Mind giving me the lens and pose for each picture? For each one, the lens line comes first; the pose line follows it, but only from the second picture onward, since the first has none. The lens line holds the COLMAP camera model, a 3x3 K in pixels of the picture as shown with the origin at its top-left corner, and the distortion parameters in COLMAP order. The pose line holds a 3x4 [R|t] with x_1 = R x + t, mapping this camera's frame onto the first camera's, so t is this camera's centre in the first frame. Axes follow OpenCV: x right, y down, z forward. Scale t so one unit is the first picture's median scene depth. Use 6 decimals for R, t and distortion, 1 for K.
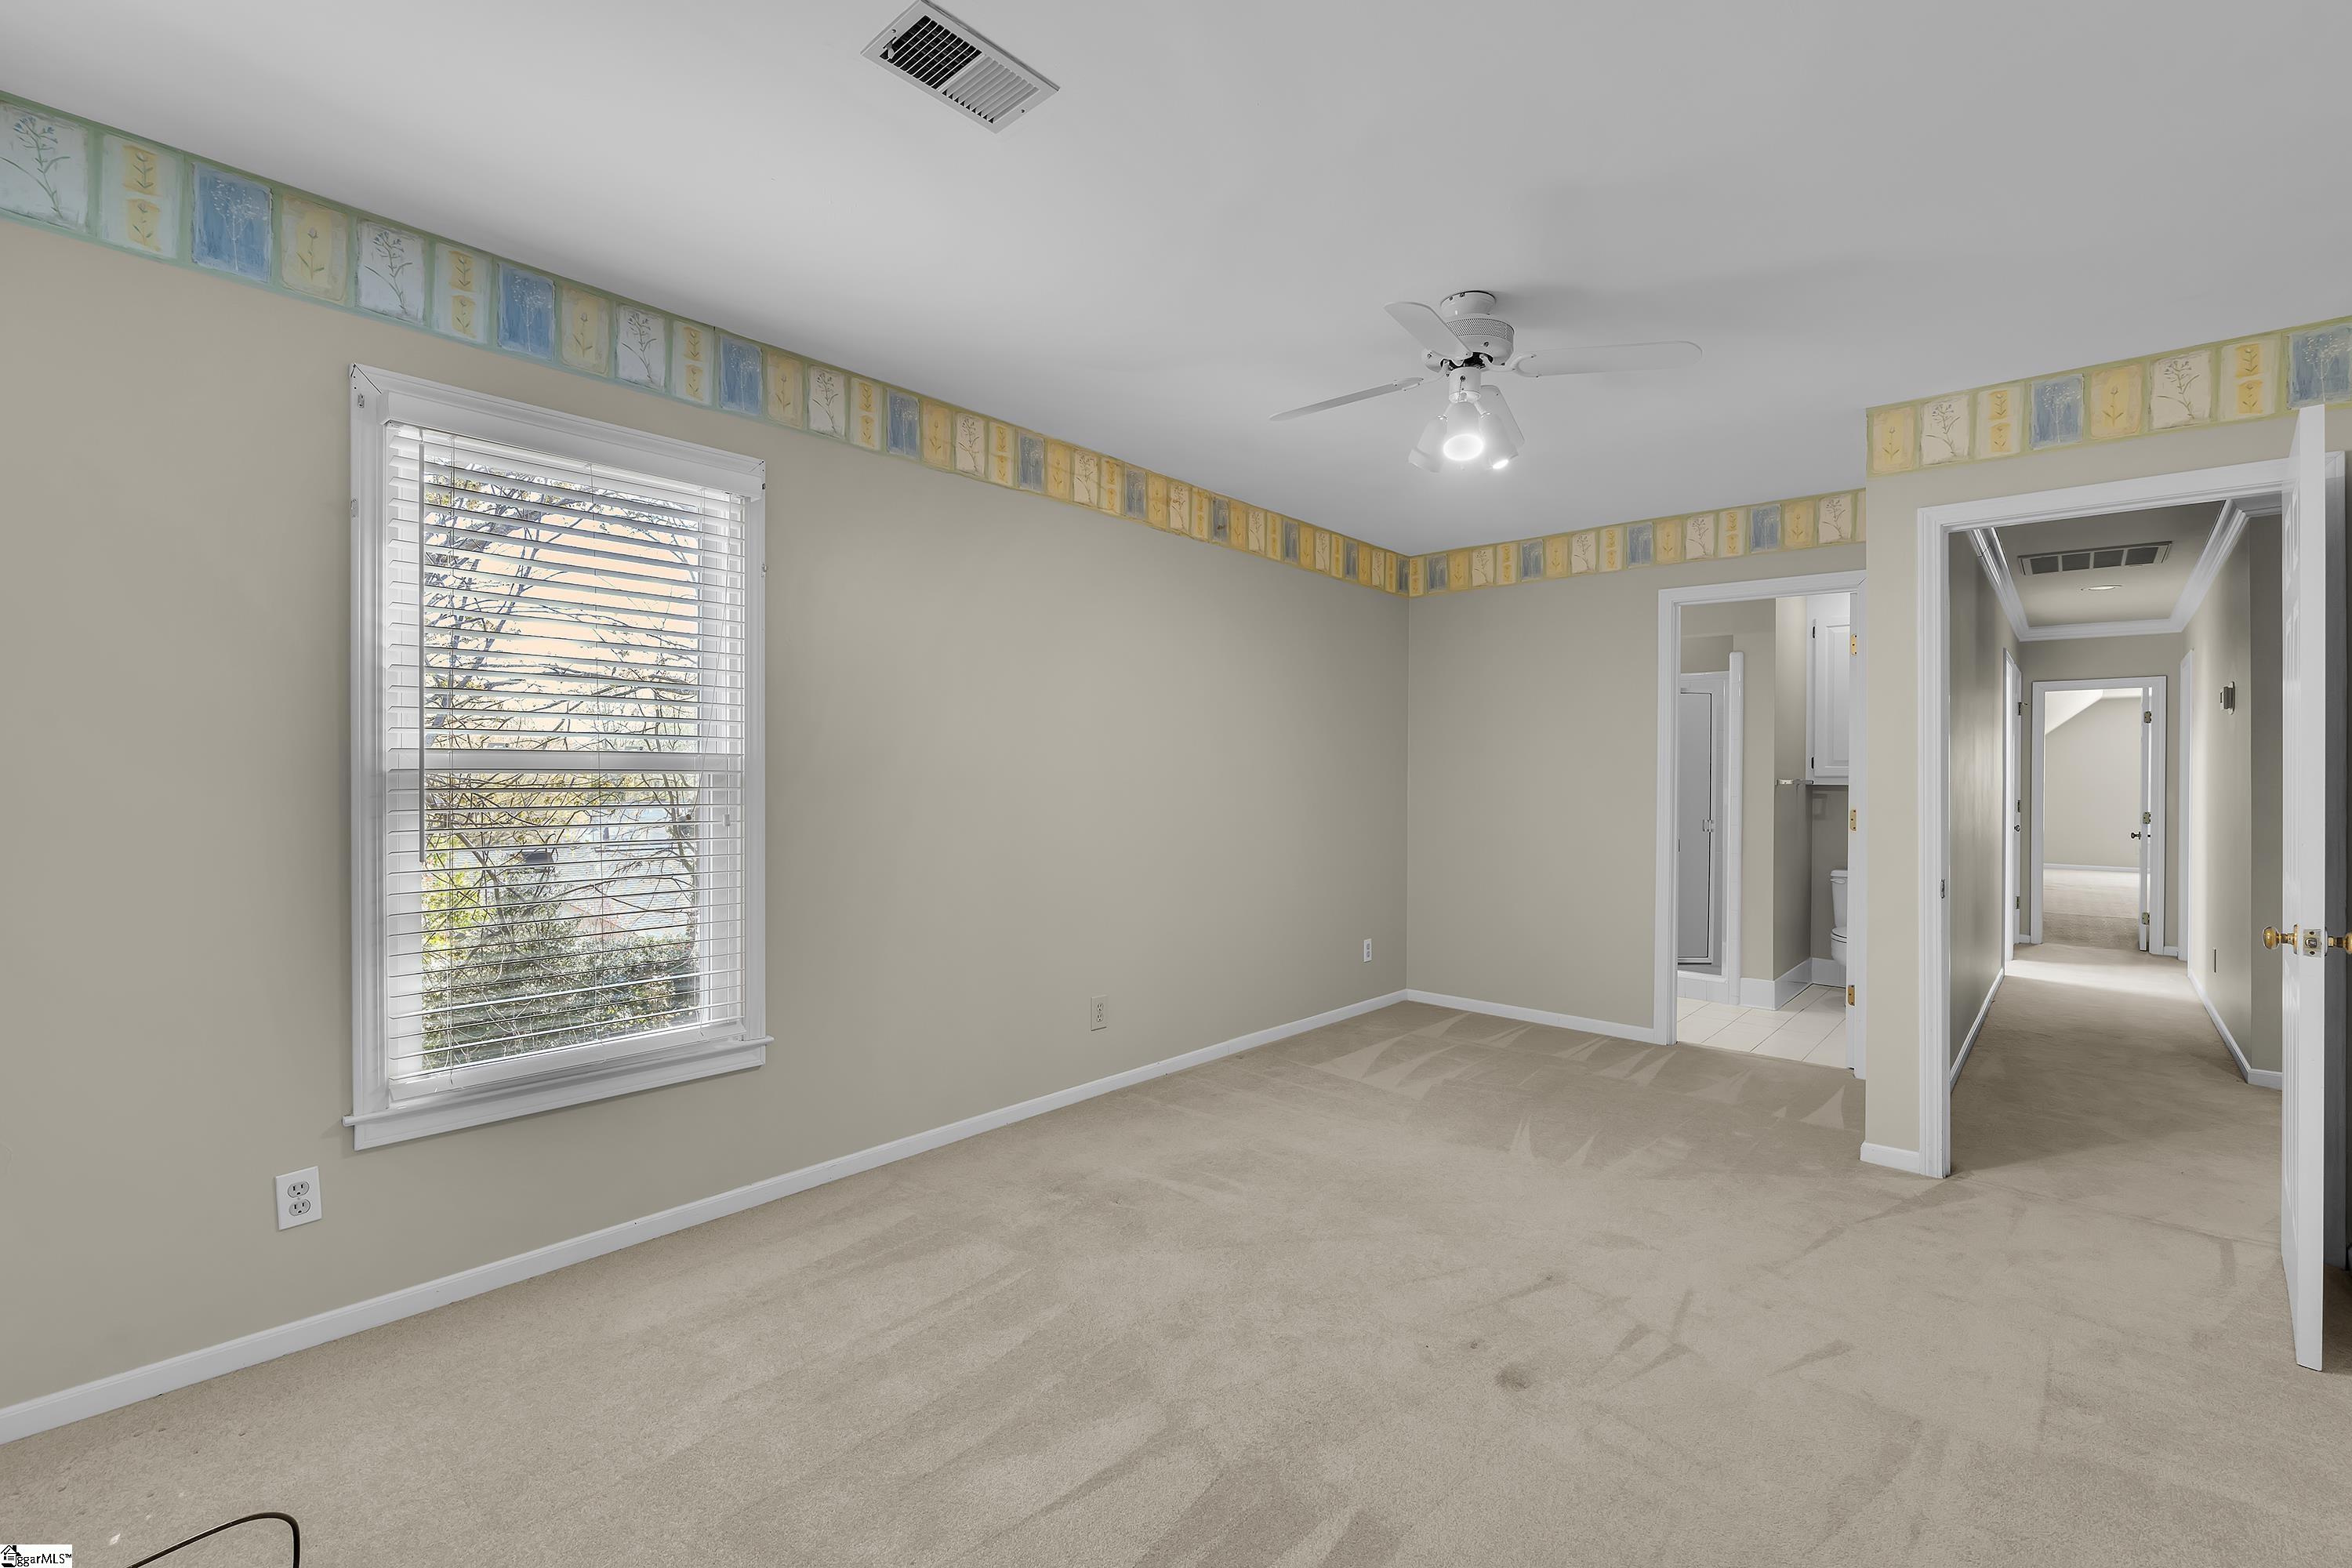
lens RADIAL K [[1026.2, 0, 1176.0], [0, 1026.2, 784.0], [0, 0, 1]] dist [-0.001884, -0.000279]
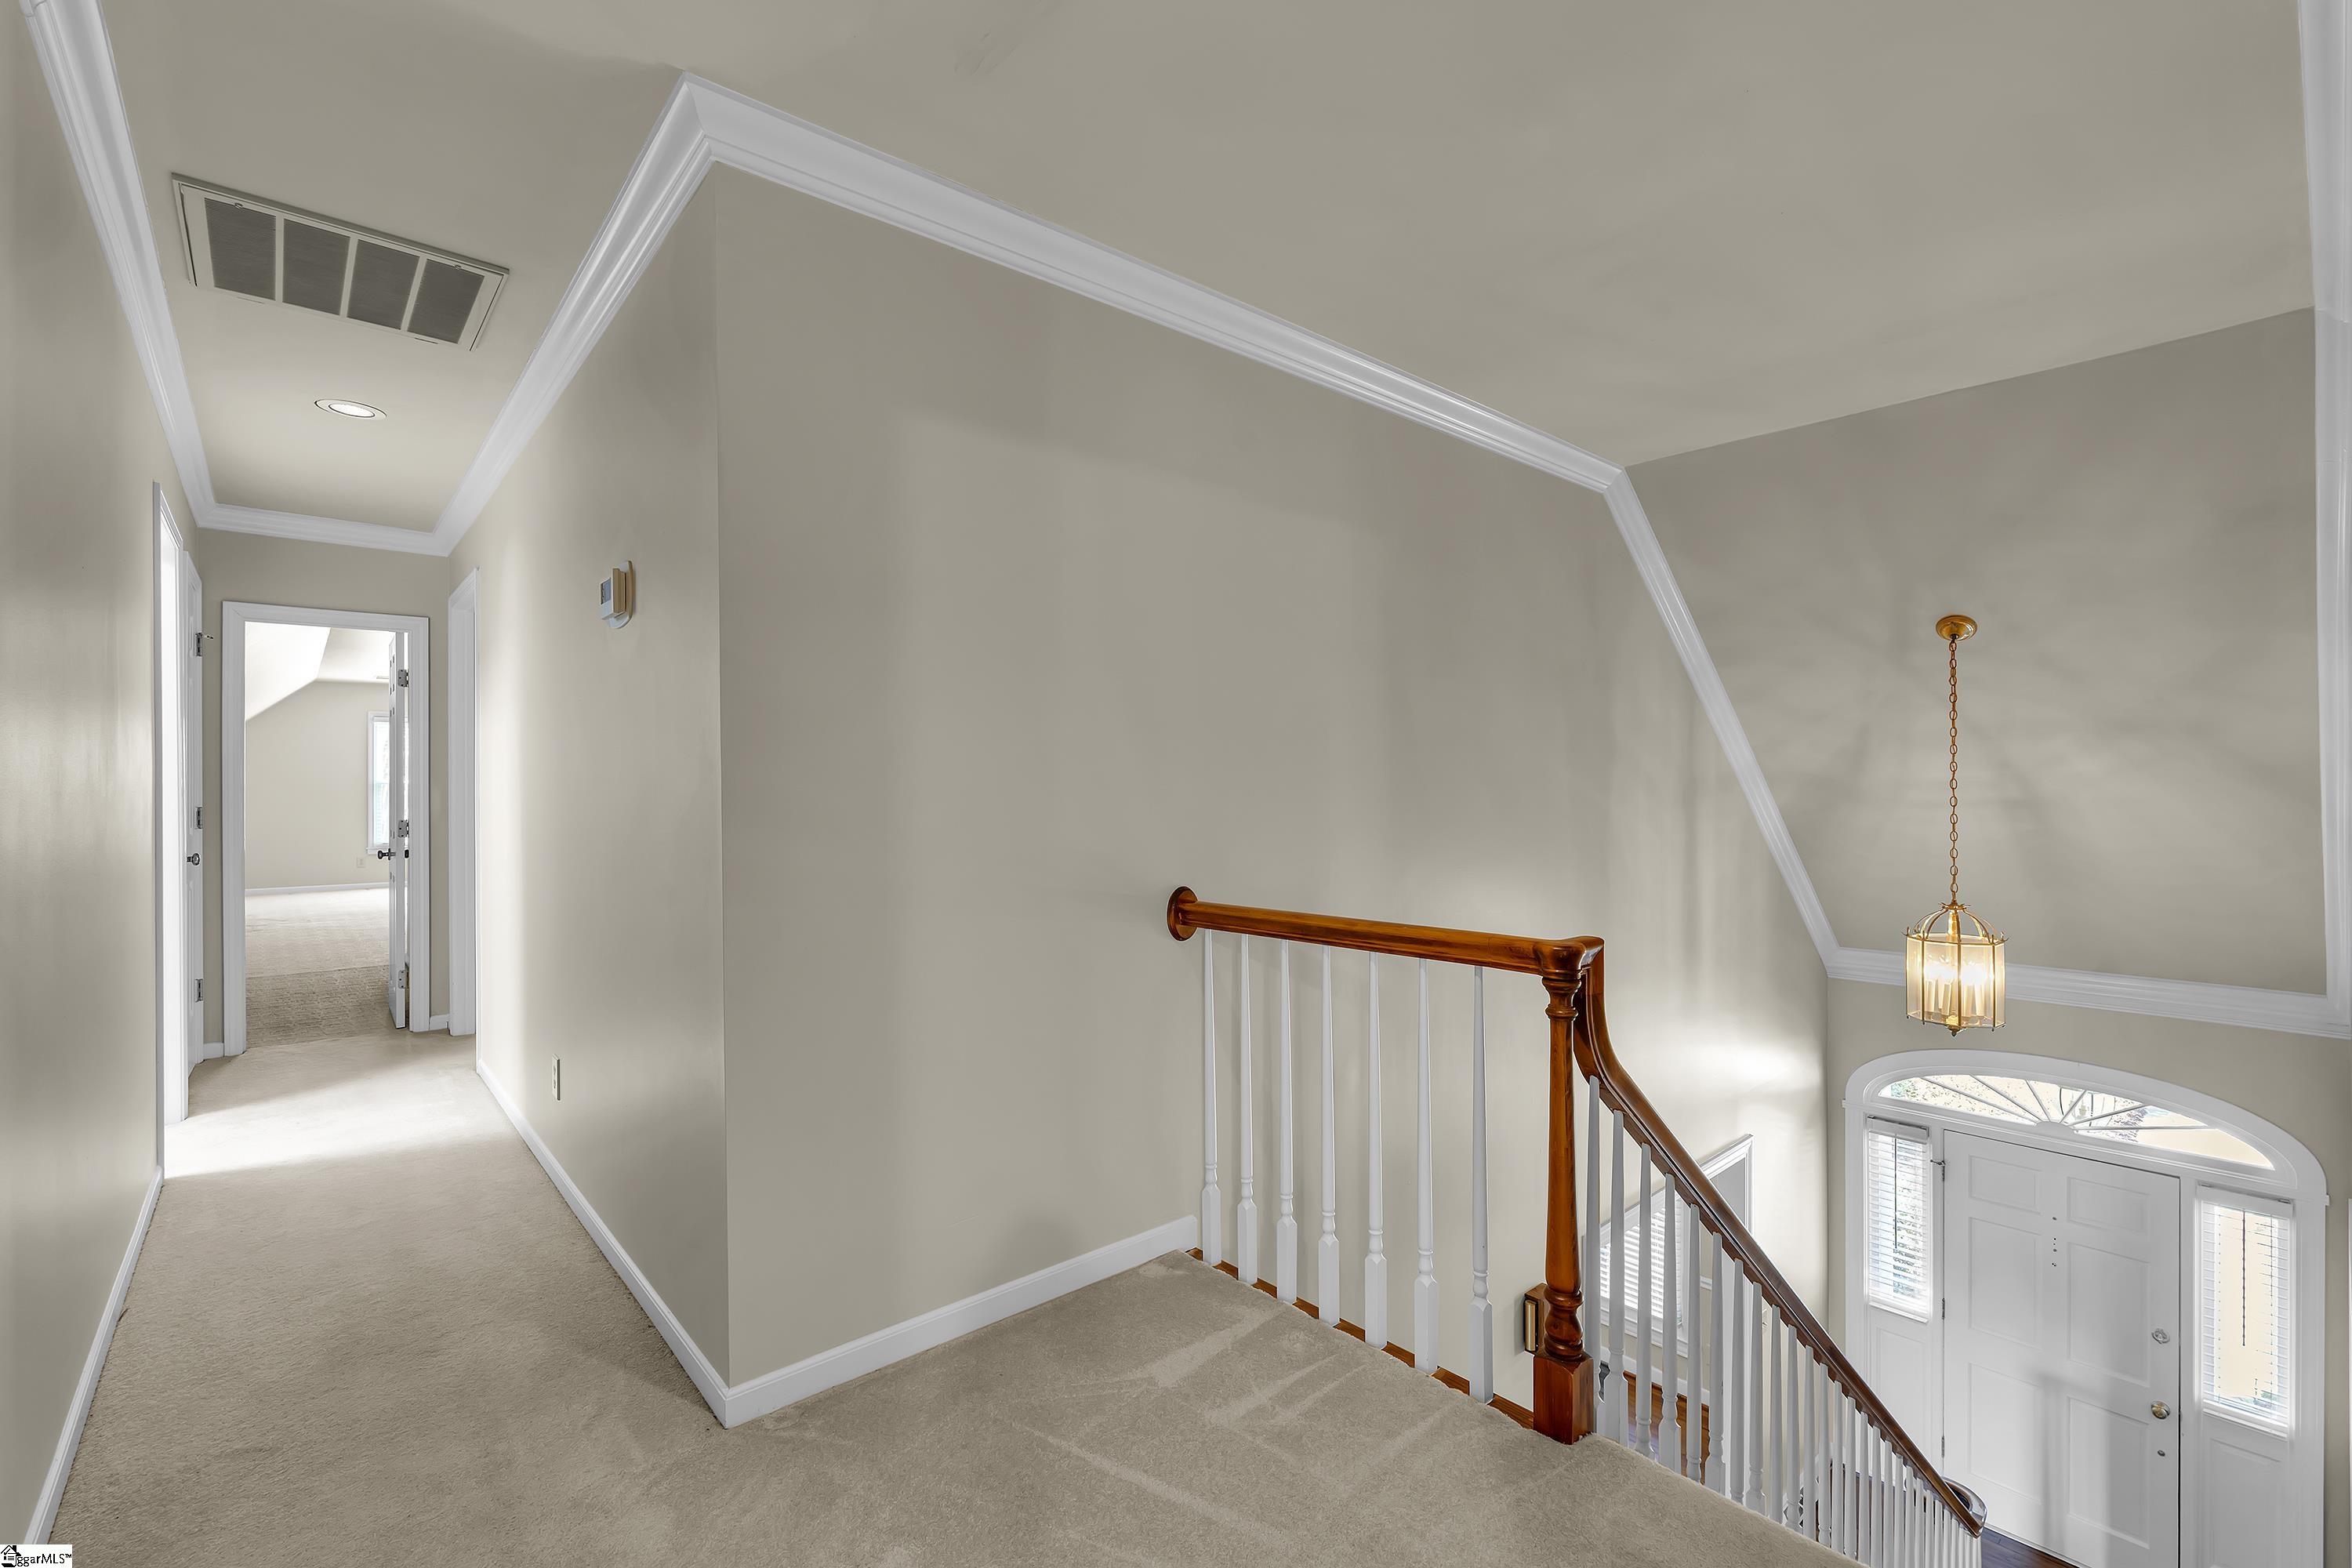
lens RADIAL K [[1034.5, 0, 1184.5], [0, 1034.5, 782.4], [0, 0, 1]] dist [-0.003319, -0.000896]
pose [[0.128382, -0.004259, 0.991716, 0.340804], [0.010524, 0.999940, 0.002932, 0.006454], [-0.991669, 0.010060, 0.128419, 0.402490]]
